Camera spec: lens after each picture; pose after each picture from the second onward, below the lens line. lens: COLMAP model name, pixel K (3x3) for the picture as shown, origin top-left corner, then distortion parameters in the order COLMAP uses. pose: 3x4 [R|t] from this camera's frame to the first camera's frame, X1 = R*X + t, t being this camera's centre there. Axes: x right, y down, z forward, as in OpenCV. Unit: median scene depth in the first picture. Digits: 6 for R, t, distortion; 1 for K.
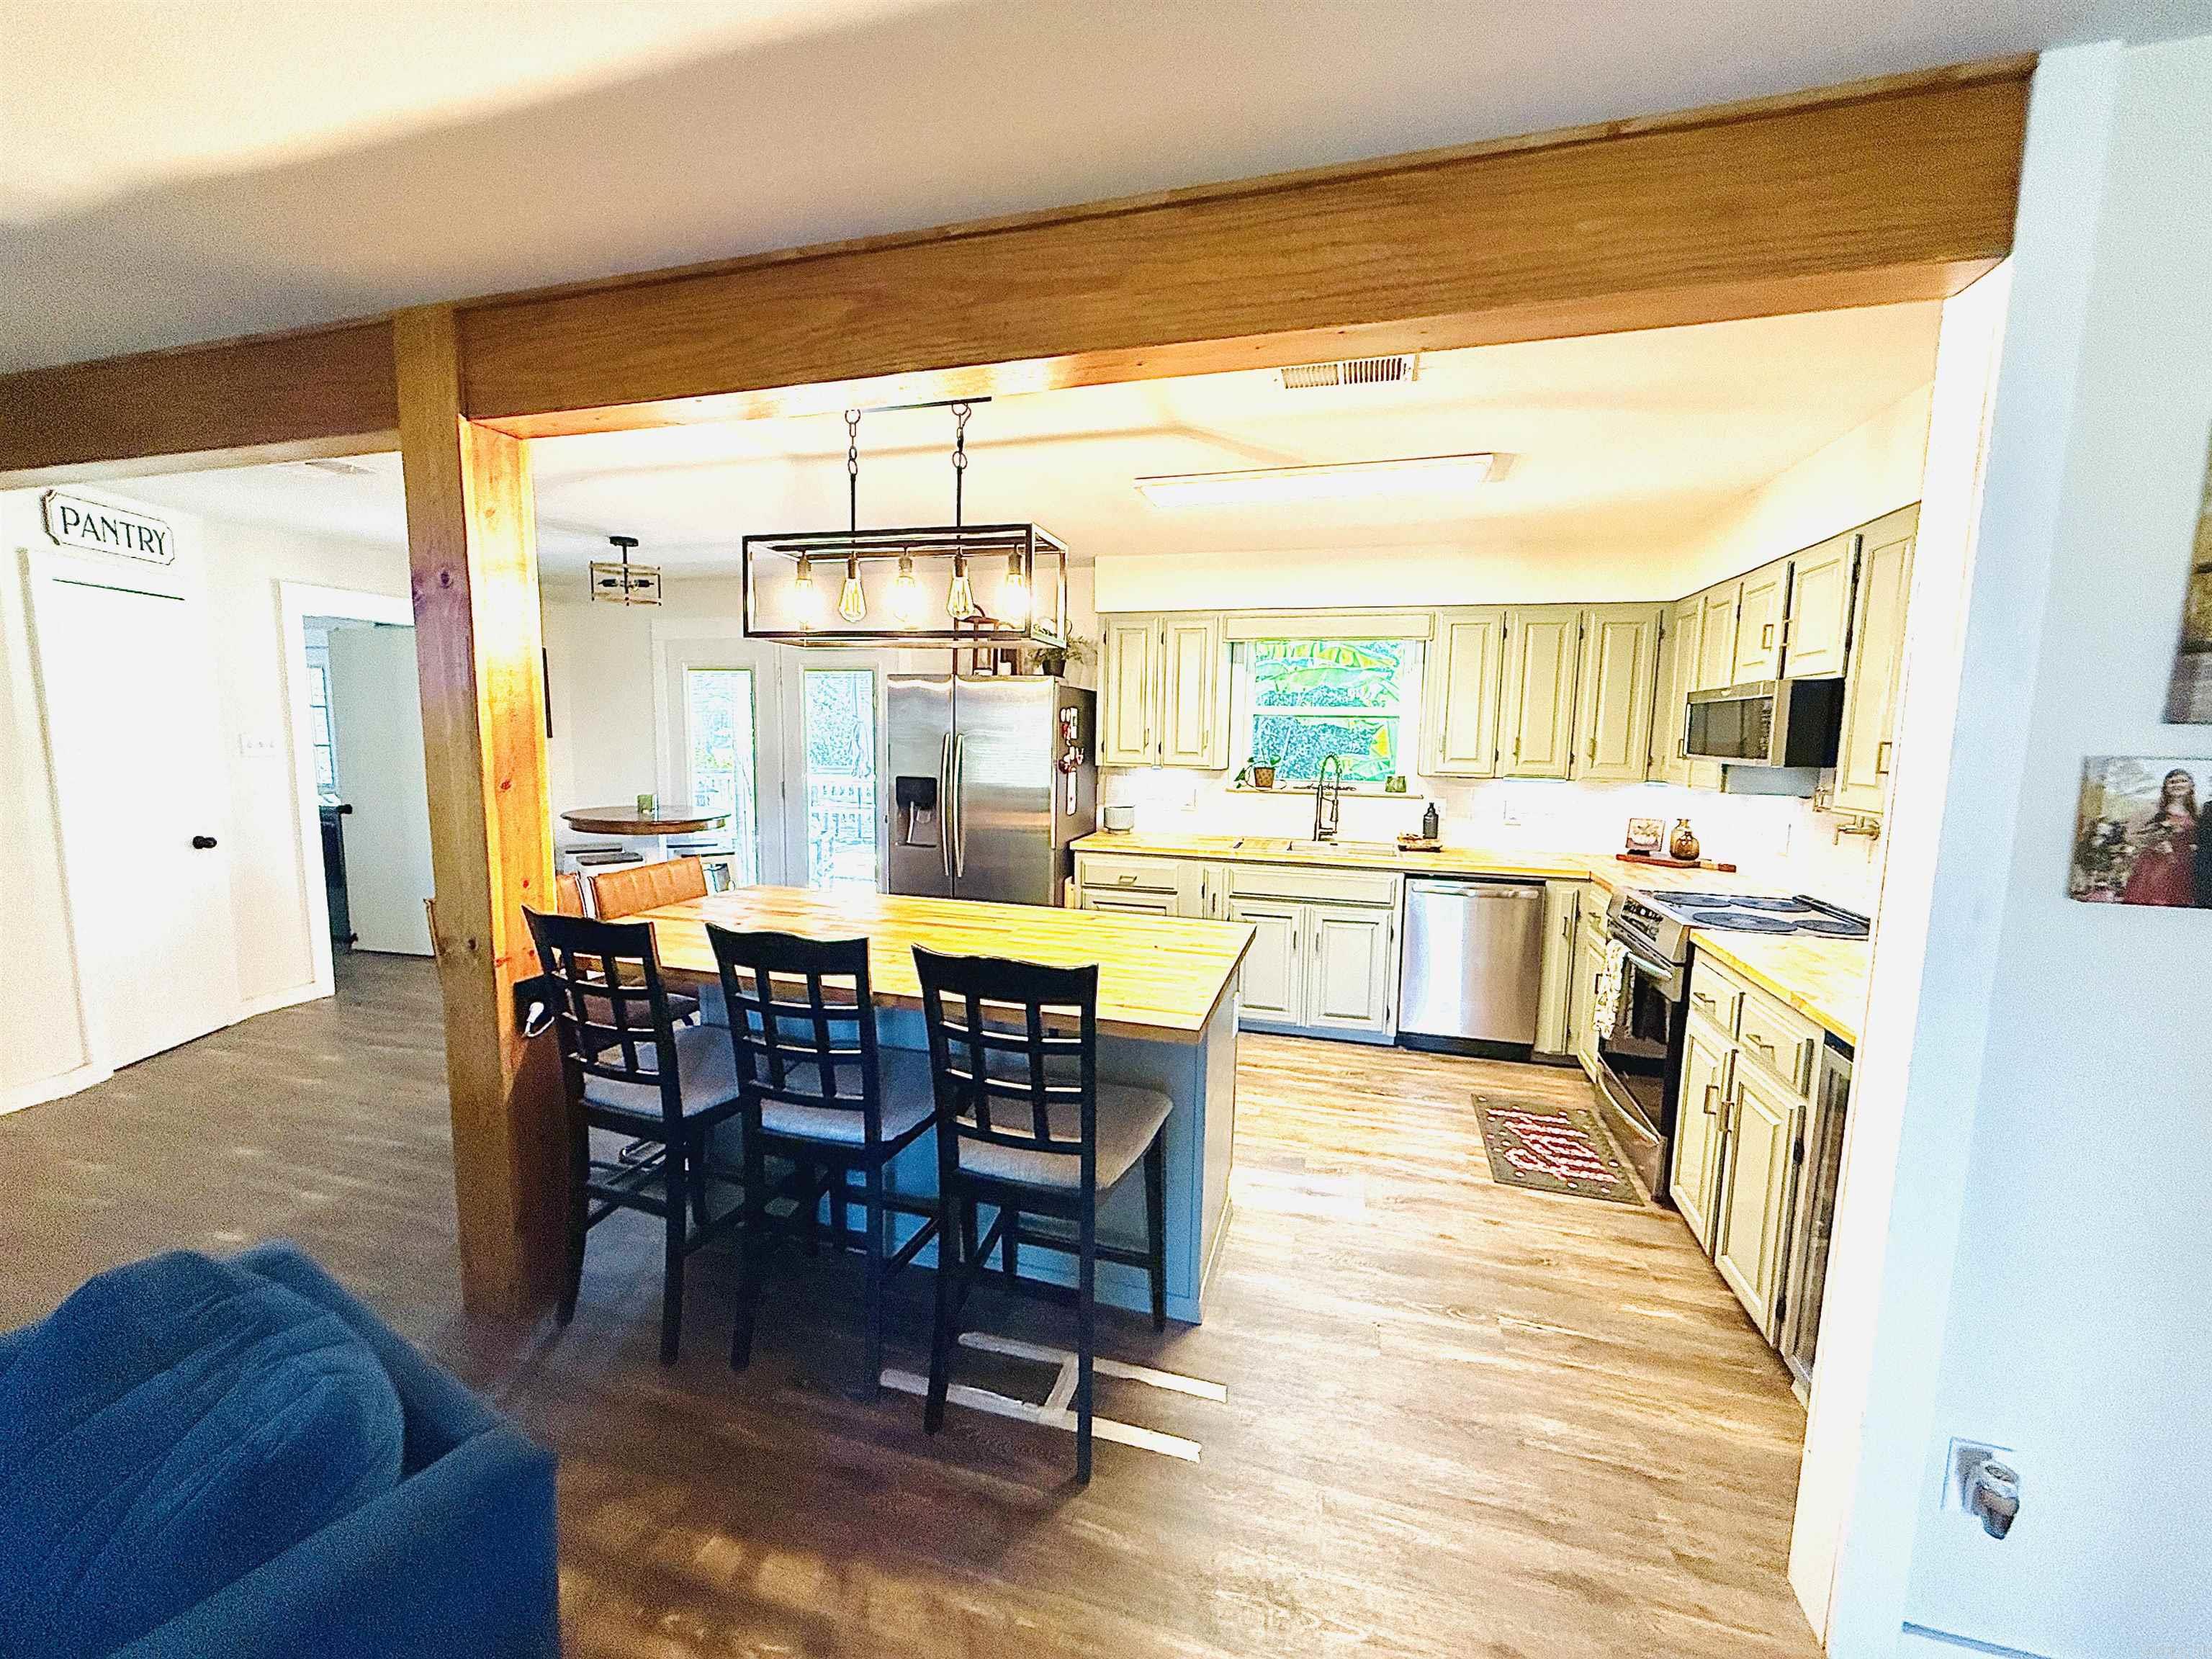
lens RADIAL K [[870.3, 0, 1106.0], [0, 870.3, 829.5], [0, 0, 1]] dist [0.001842, 0.000516]
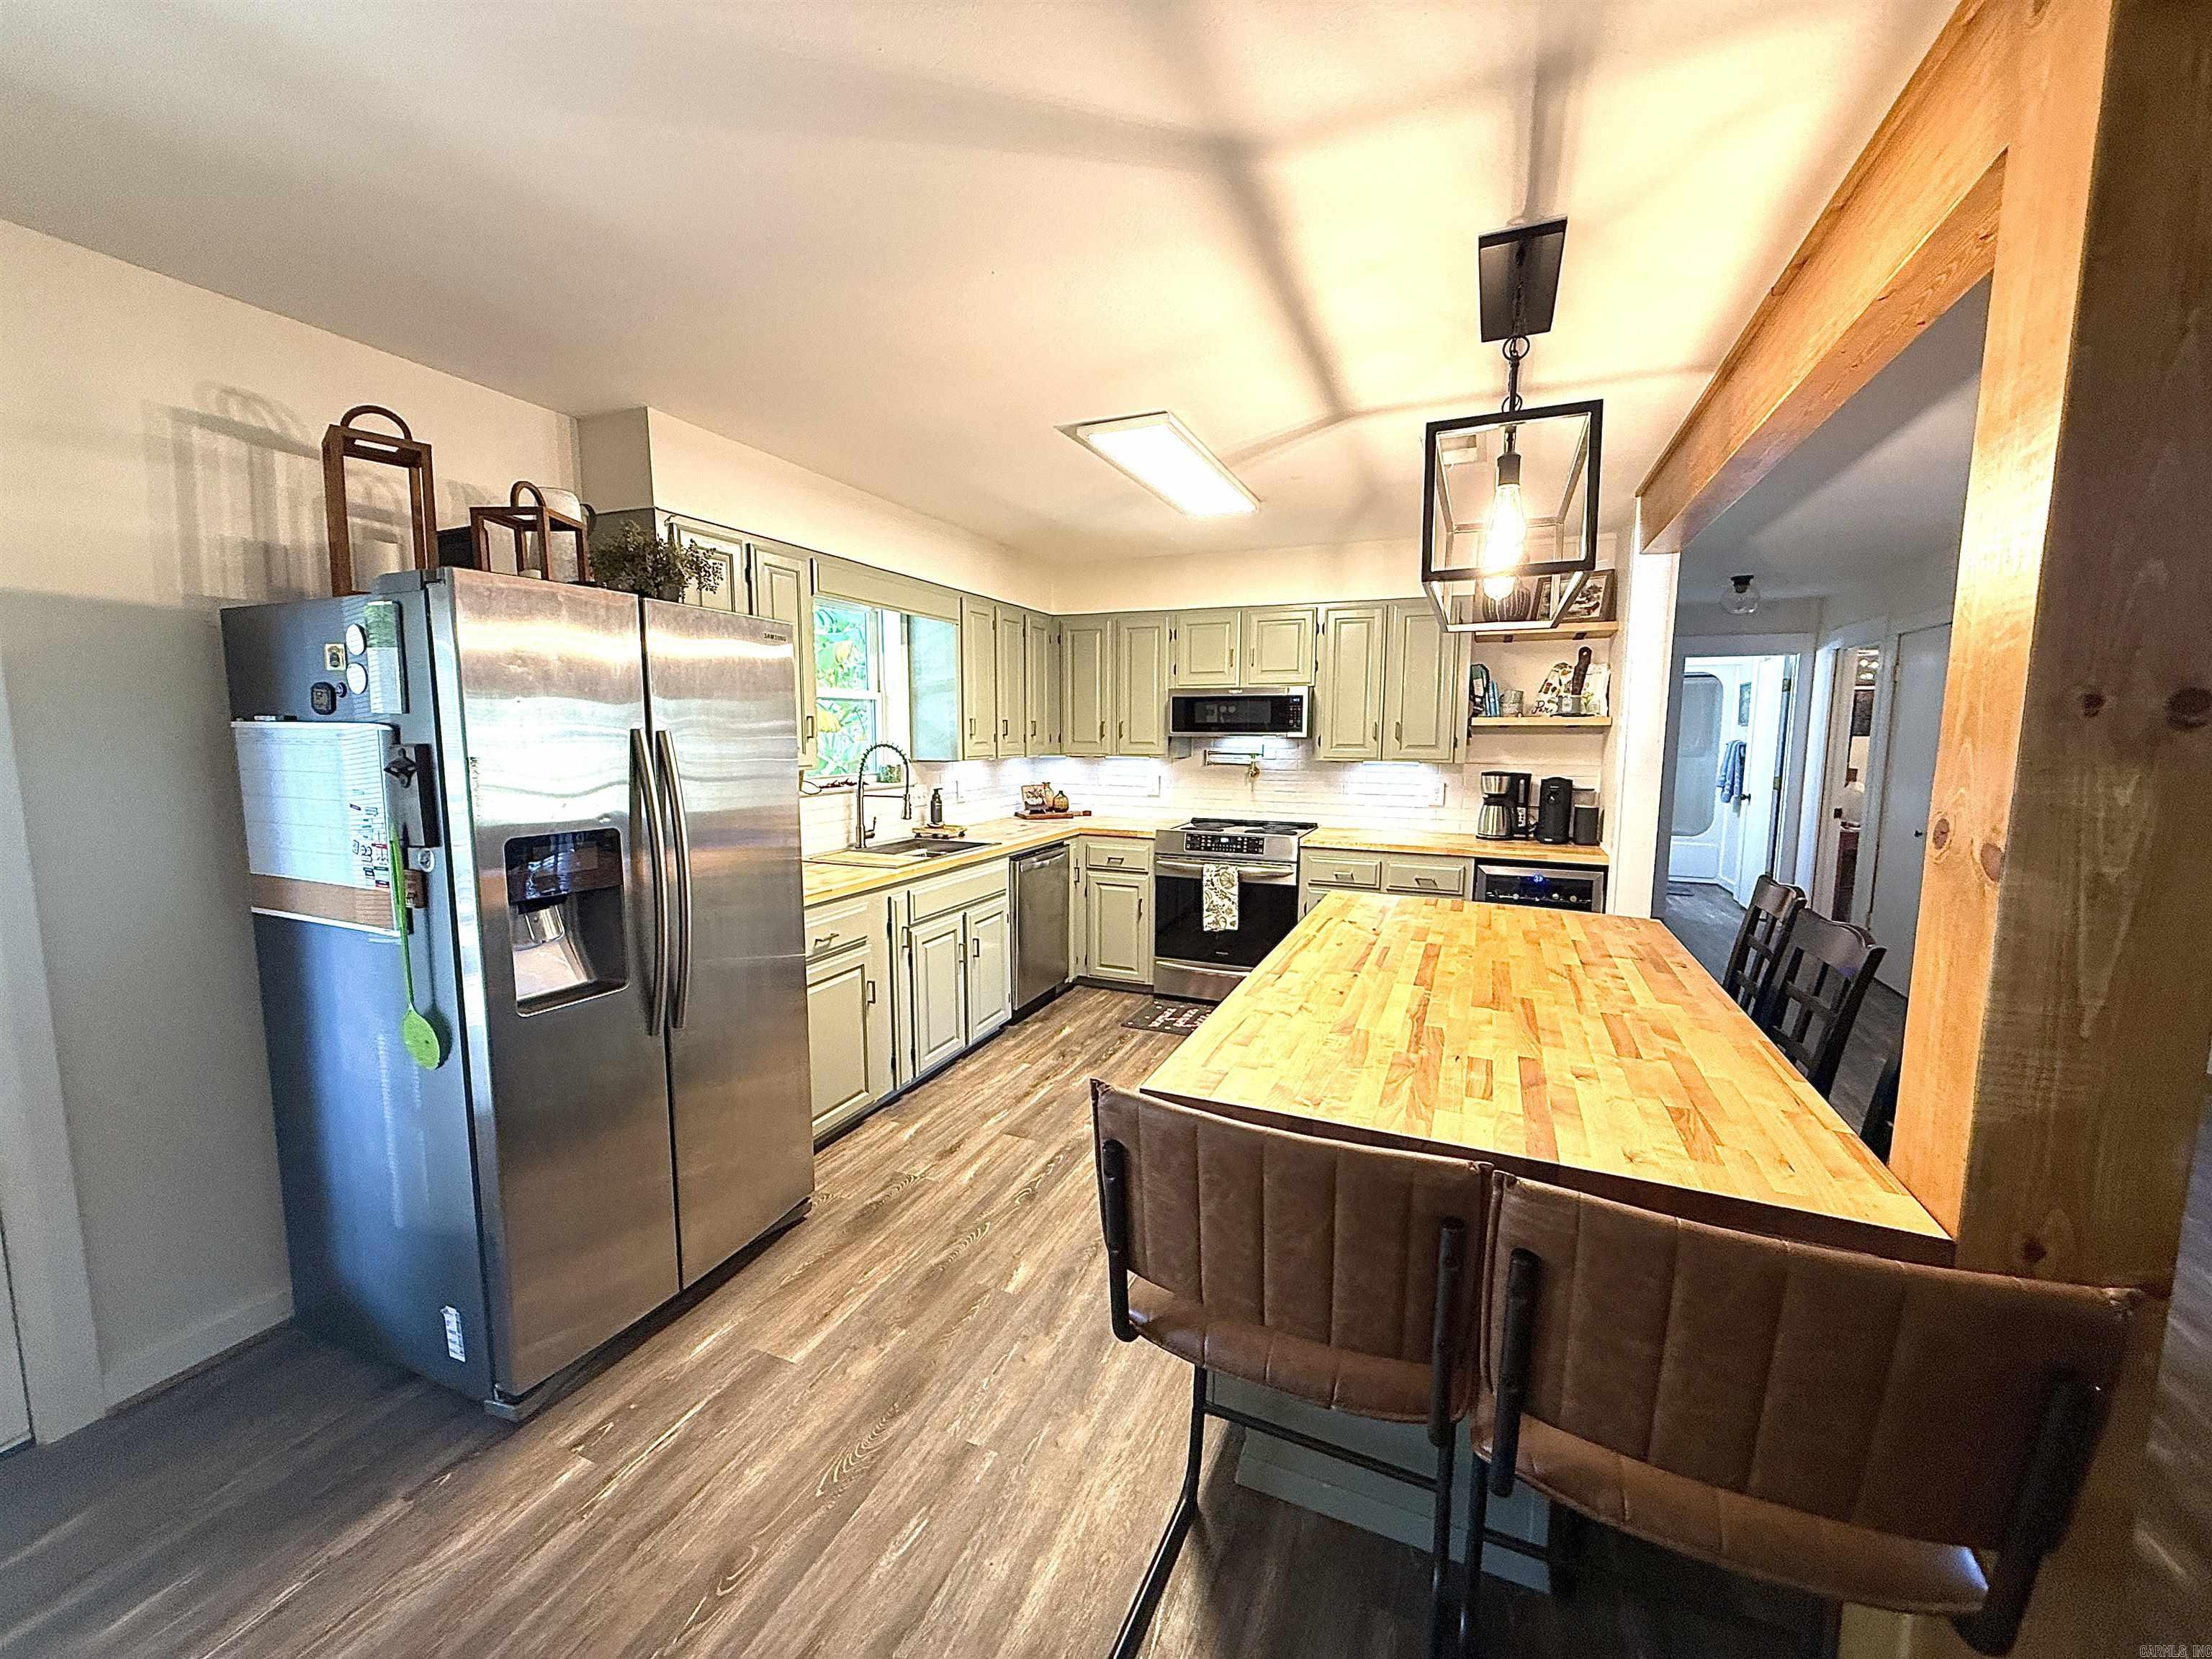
lens RADIAL K [[870.3, 0, 1106.0], [0, 870.3, 829.5], [0, 0, 1]] dist [0.001842, 0.000516]
pose [[0.122739, -0.130592, 0.983809, -0.862550], [0.107466, 0.987225, 0.117638, -0.118917], [-0.986603, 0.091287, 0.135205, 1.019240]]
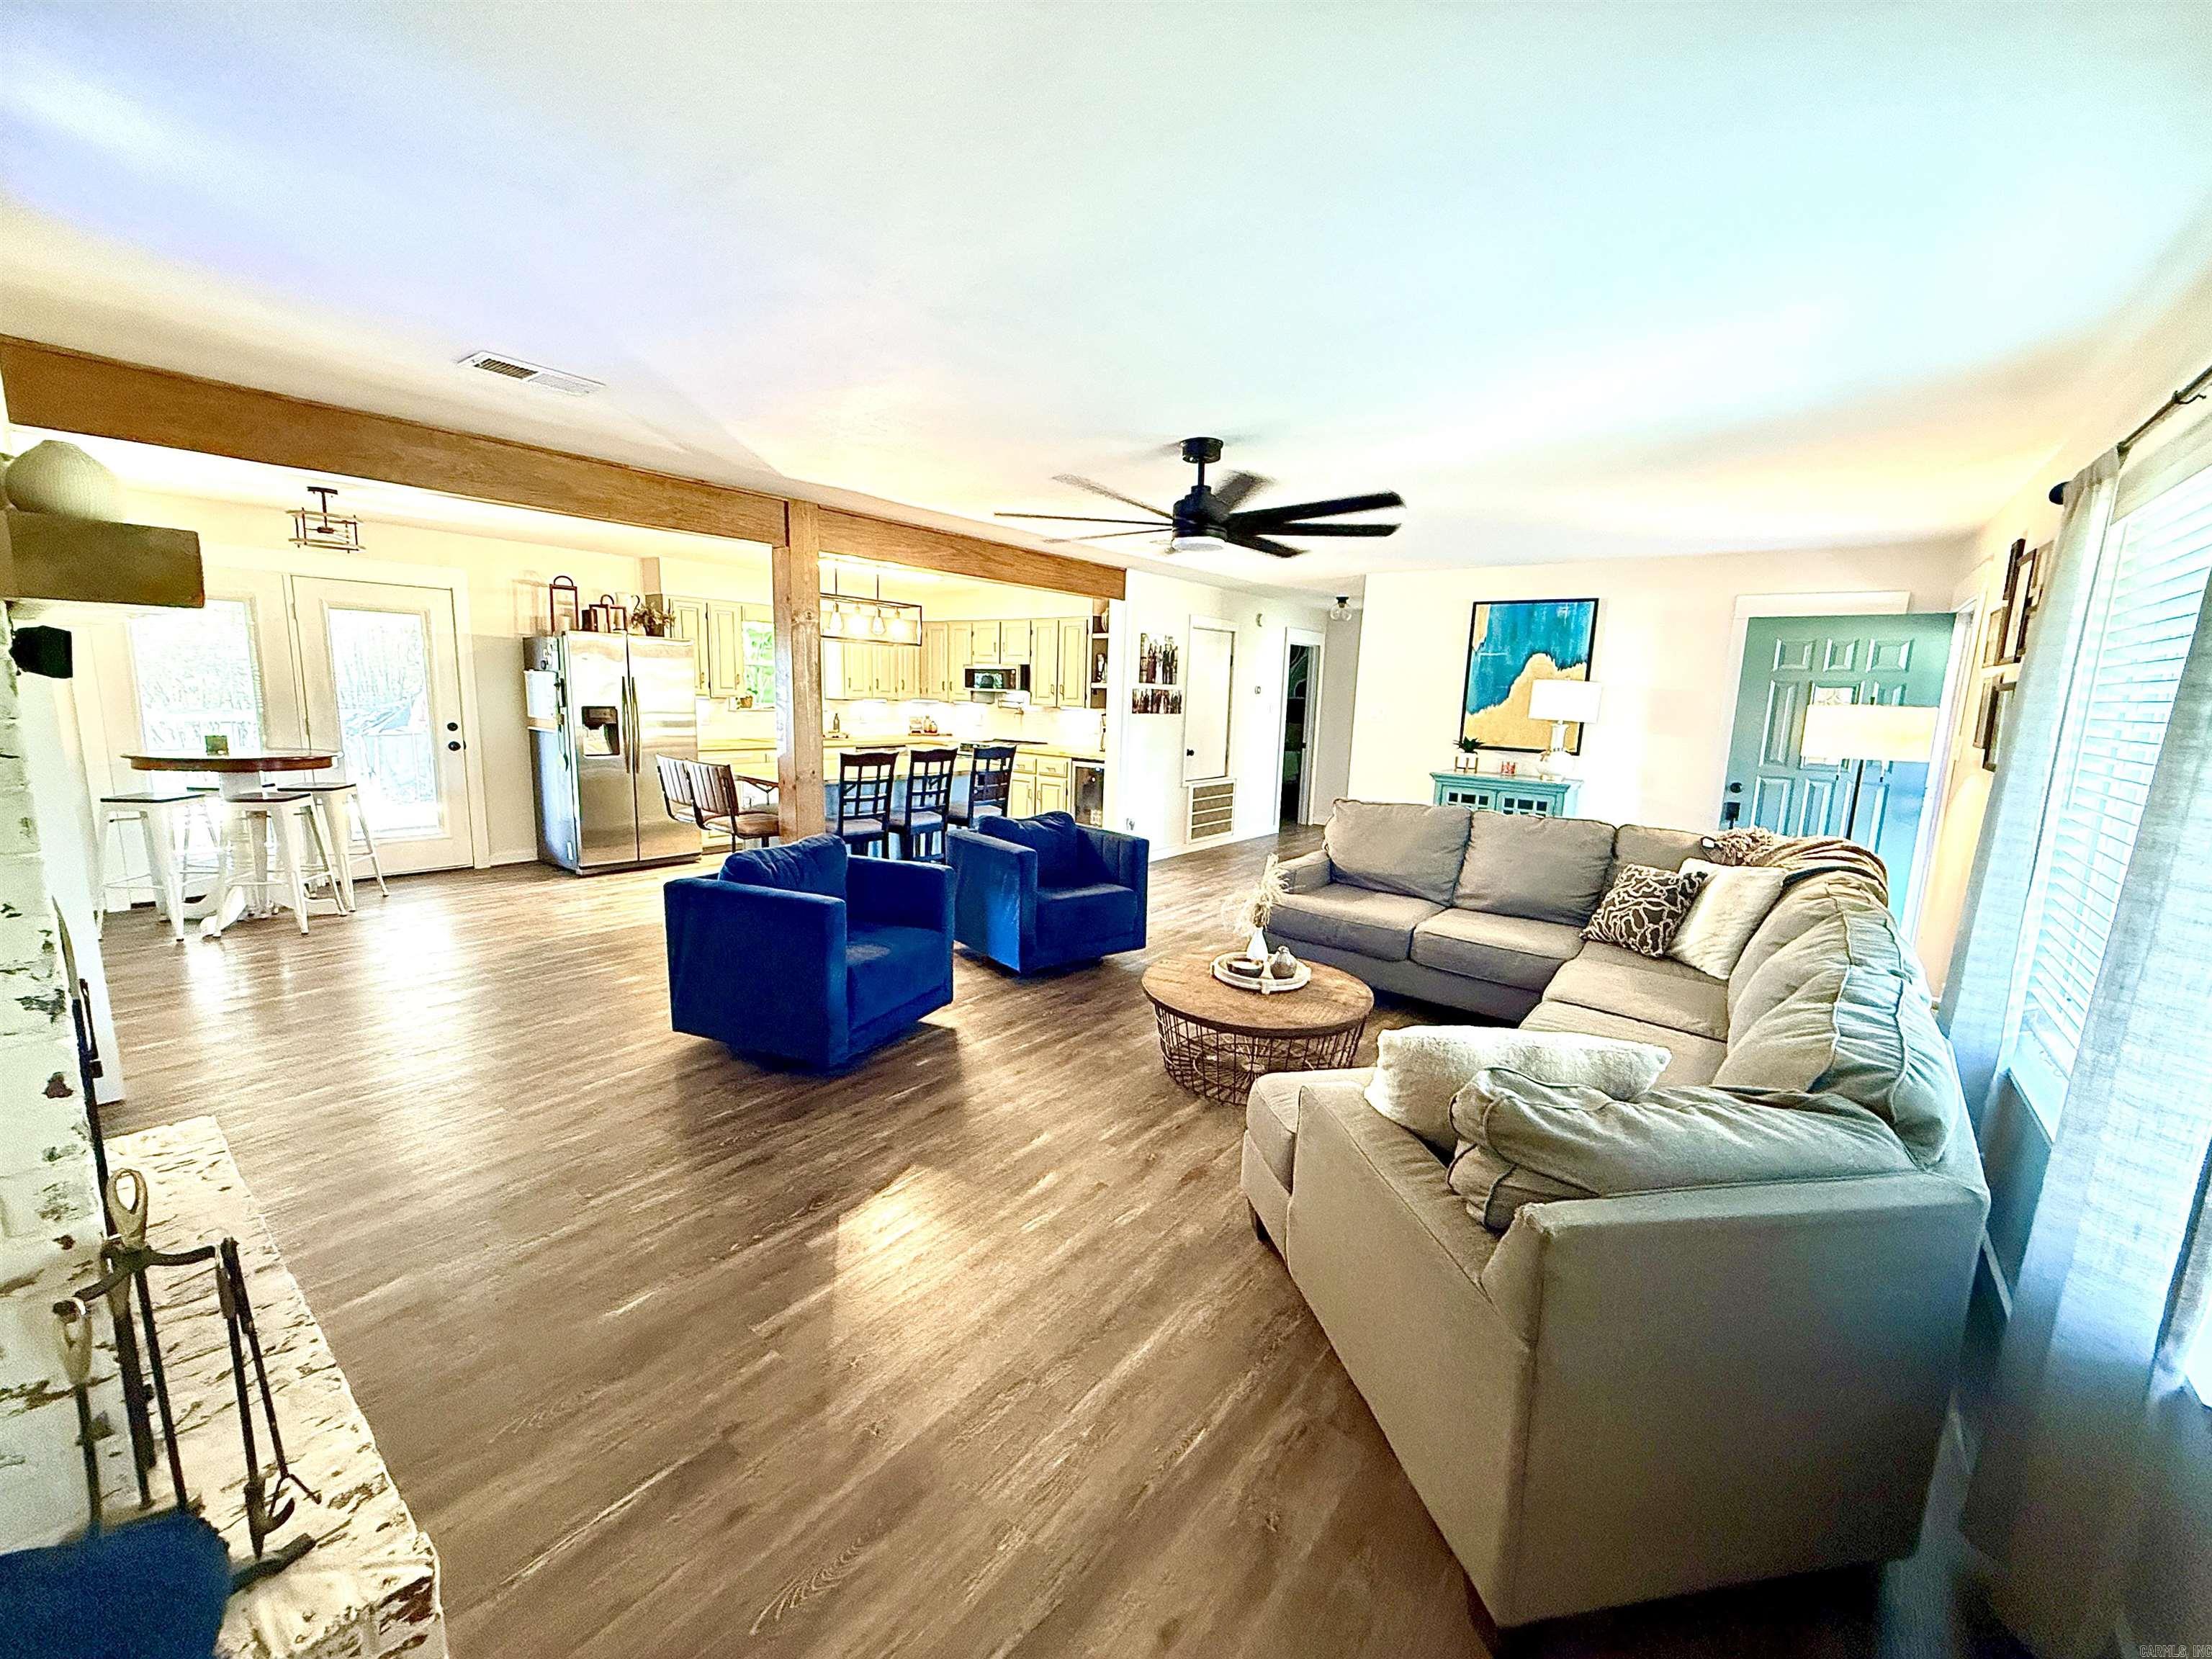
lens RADIAL K [[870.3, 0, 1106.0], [0, 870.3, 829.5], [0, 0, 1]] dist [0.001842, 0.000516]
pose [[0.374683, -0.153070, 0.914430, -1.798509], [0.078959, 0.987962, 0.133026, 0.023206], [-0.923785, 0.022360, 0.382259, -0.420722]]
